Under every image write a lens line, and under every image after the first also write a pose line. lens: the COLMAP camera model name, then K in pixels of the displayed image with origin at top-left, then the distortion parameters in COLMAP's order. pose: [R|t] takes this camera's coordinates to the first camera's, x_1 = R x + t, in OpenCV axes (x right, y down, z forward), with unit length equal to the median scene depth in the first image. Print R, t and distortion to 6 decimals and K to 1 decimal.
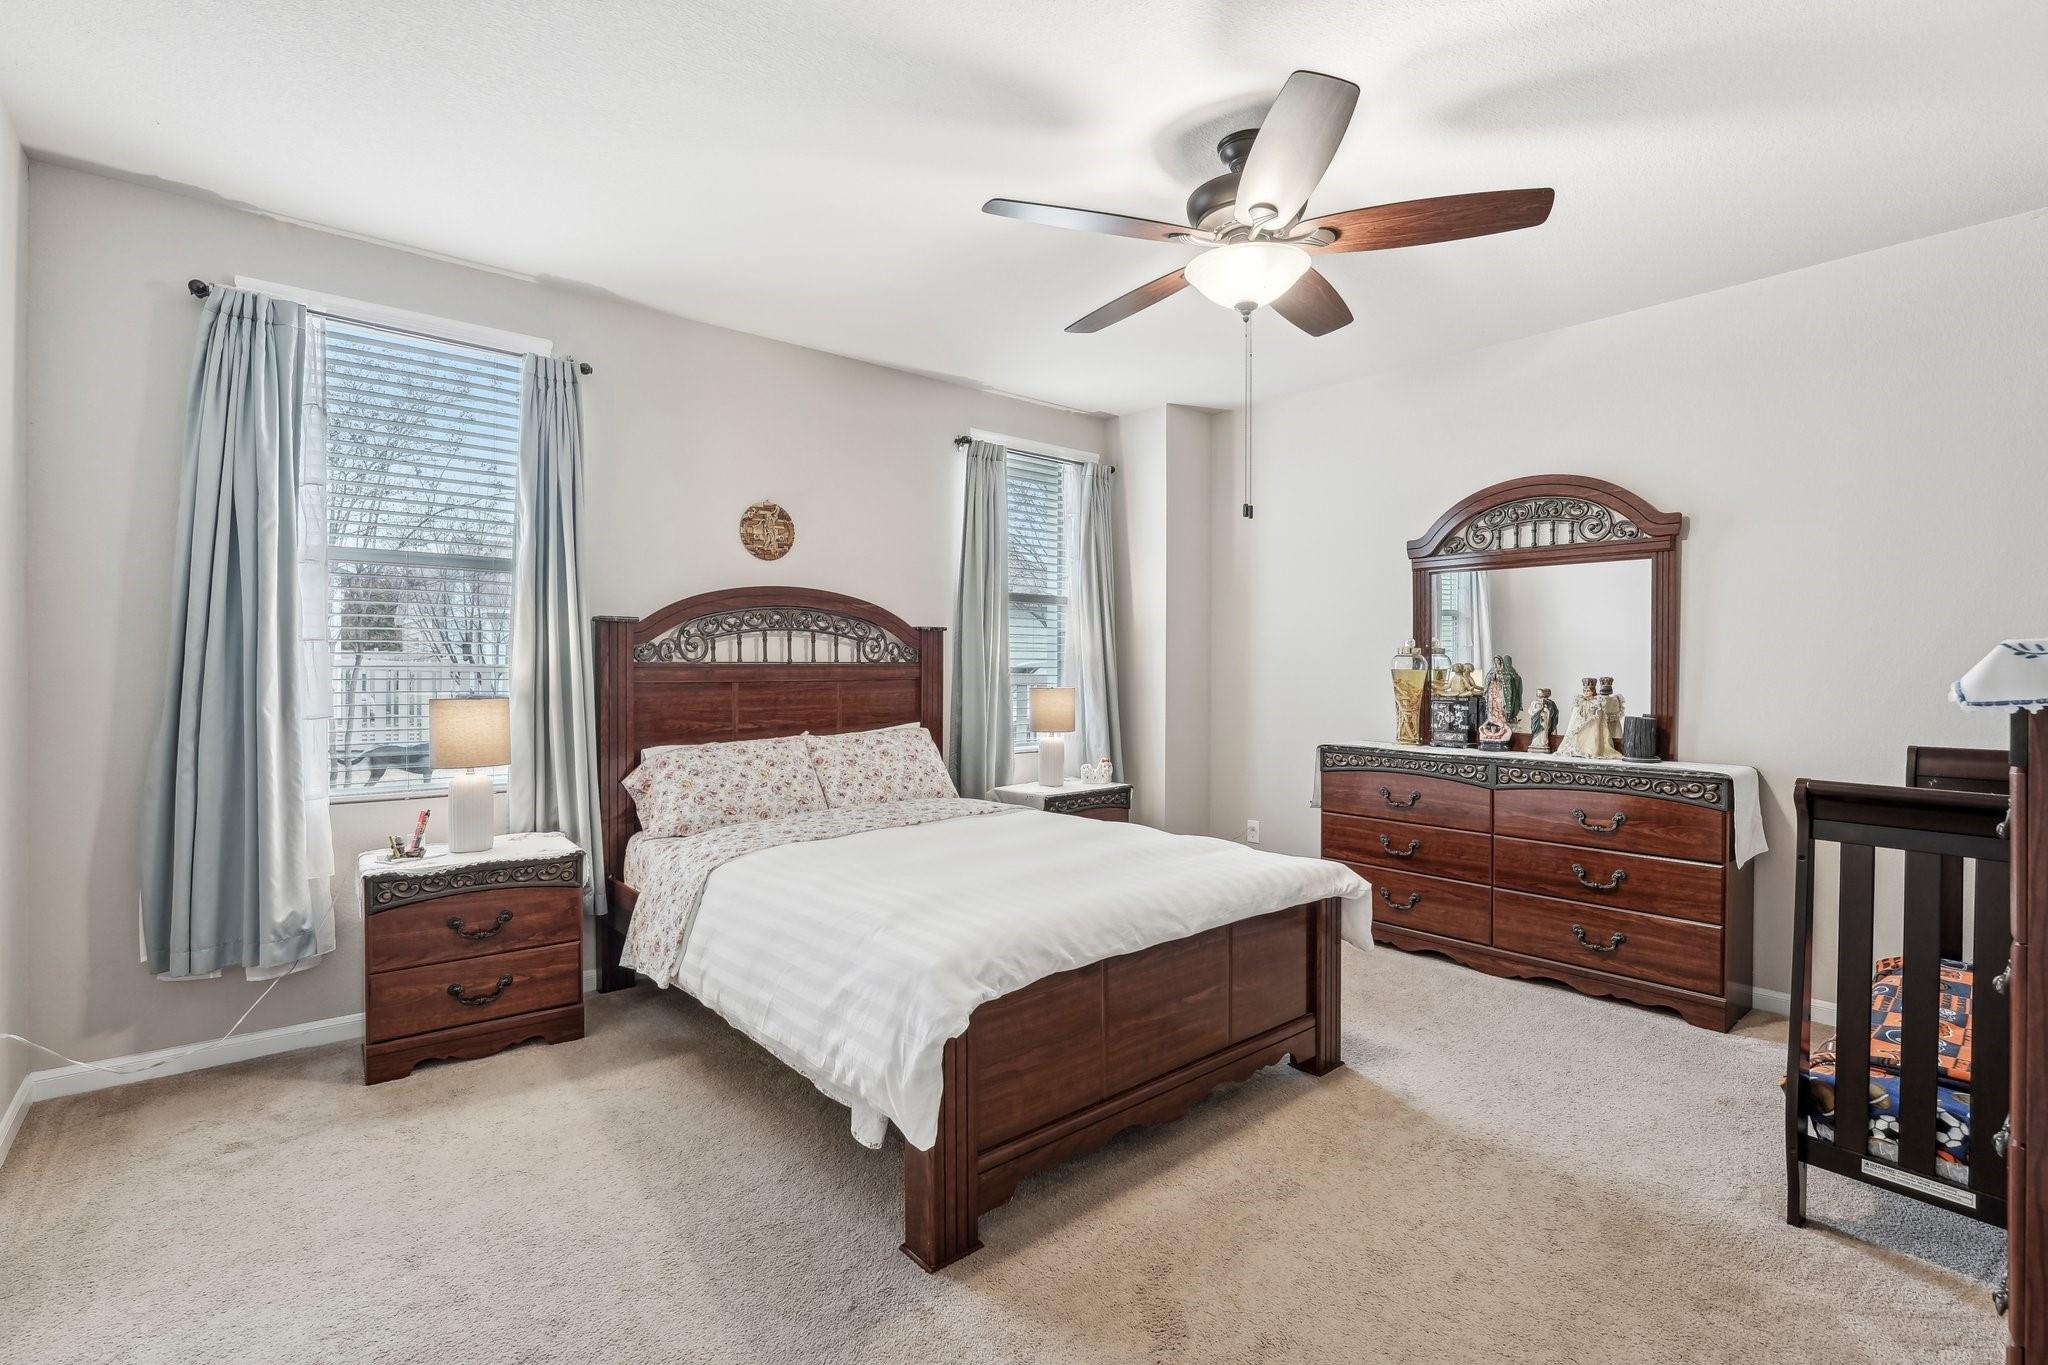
lens RADIAL K [[929.8, 0, 1022.3], [0, 929.8, 674.9], [0, 0, 1]] dist [-0.010741, -0.000022]
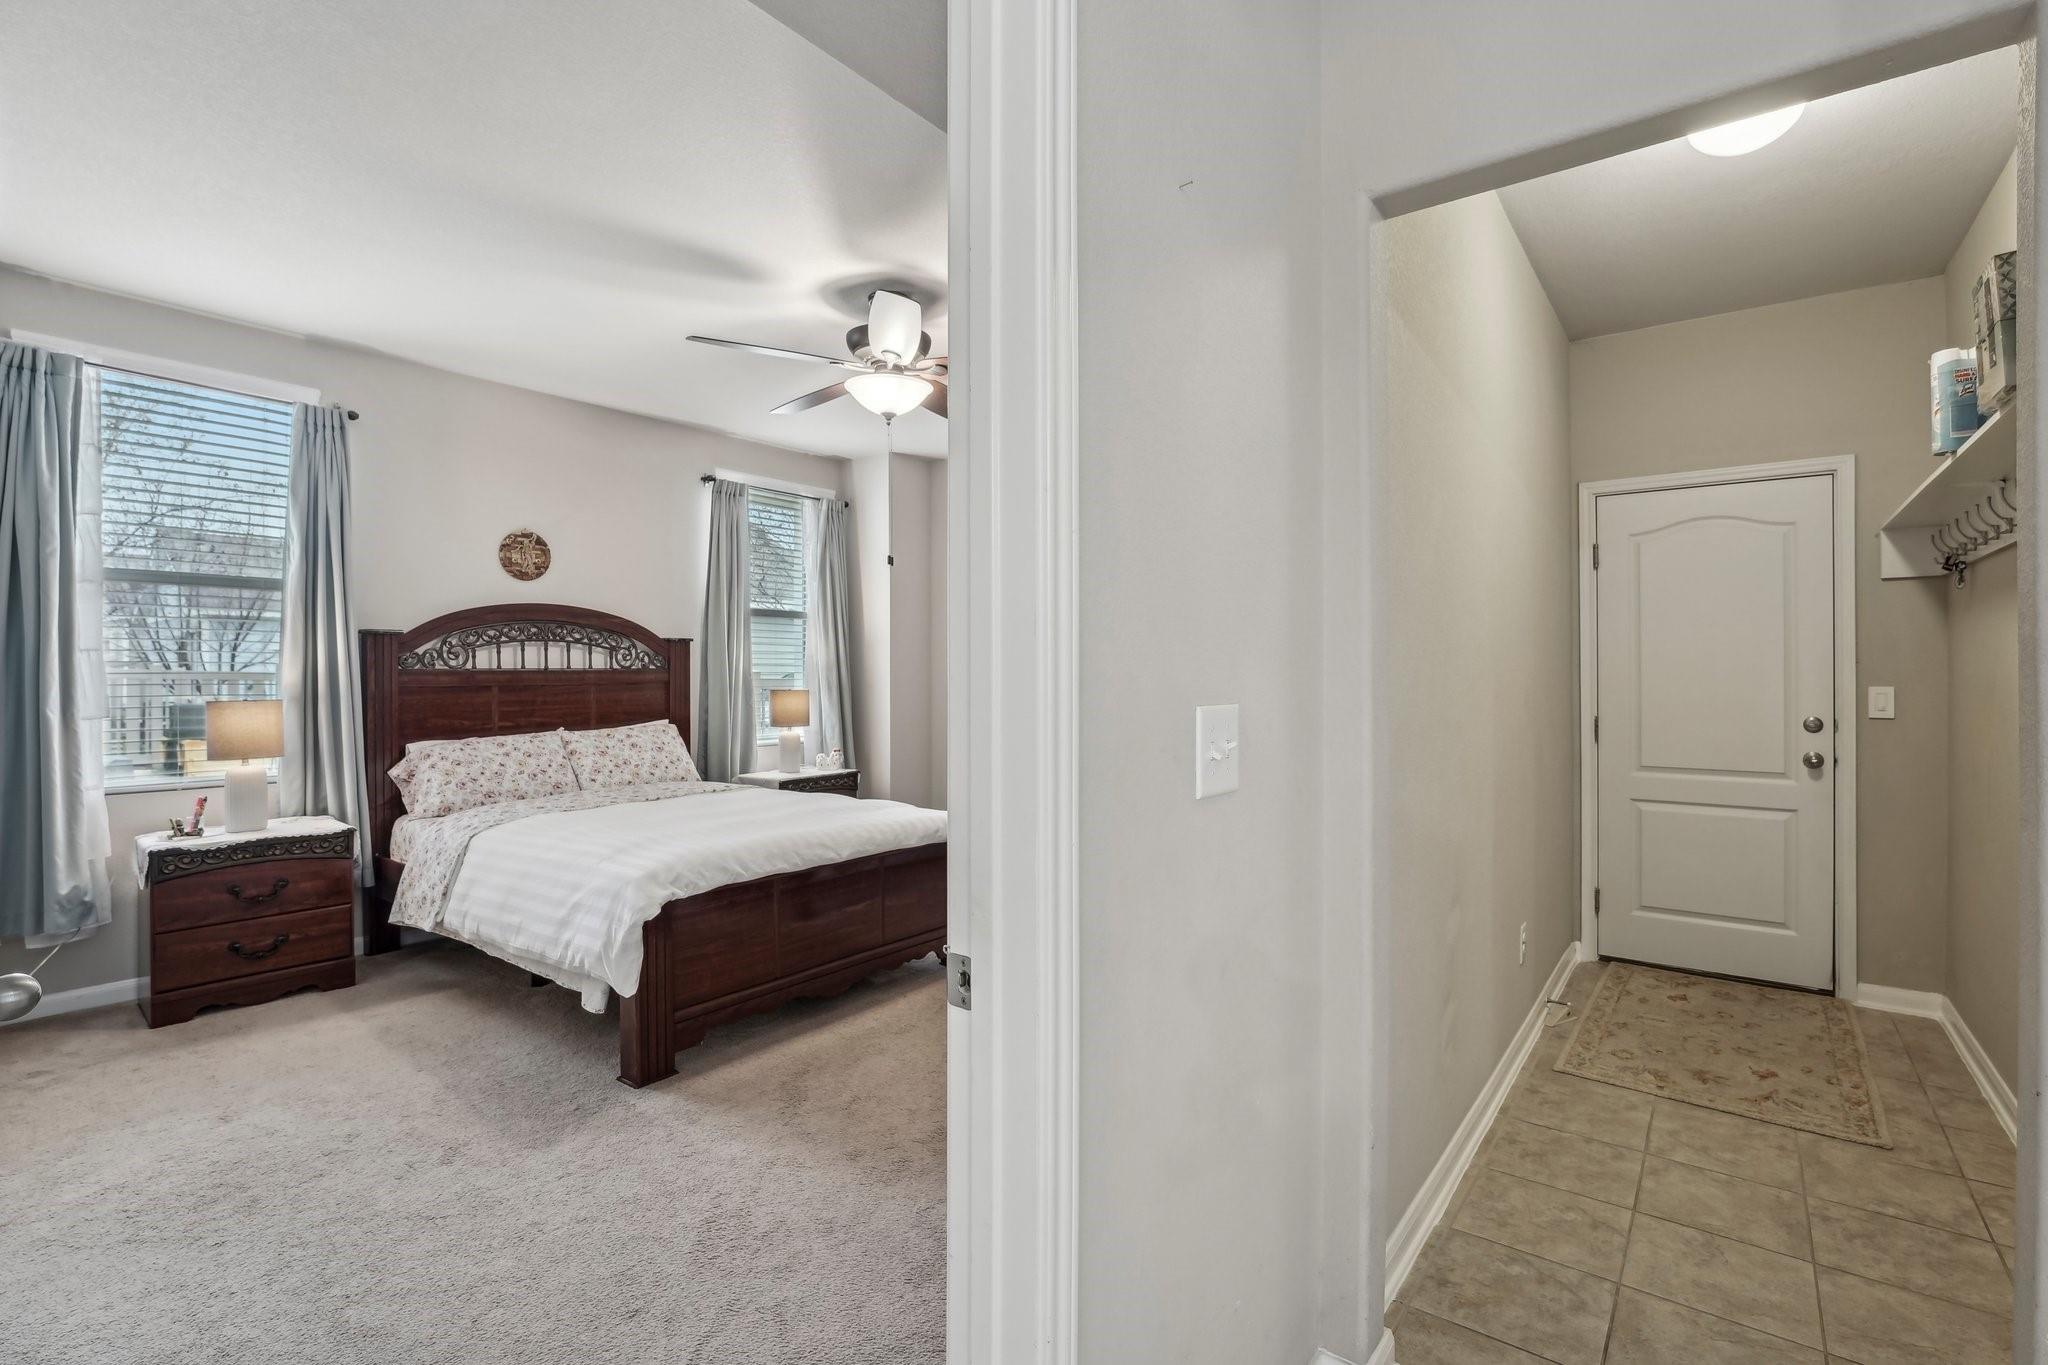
lens RADIAL K [[929.8, 0, 1022.3], [0, 929.8, 674.9], [0, 0, 1]] dist [-0.010741, -0.000022]
pose [[0.978019, -0.004140, 0.208474, 0.119863], [0.005293, 0.999974, -0.004976, 0.004276], [-0.208448, 0.005970, 0.978015, -0.343571]]
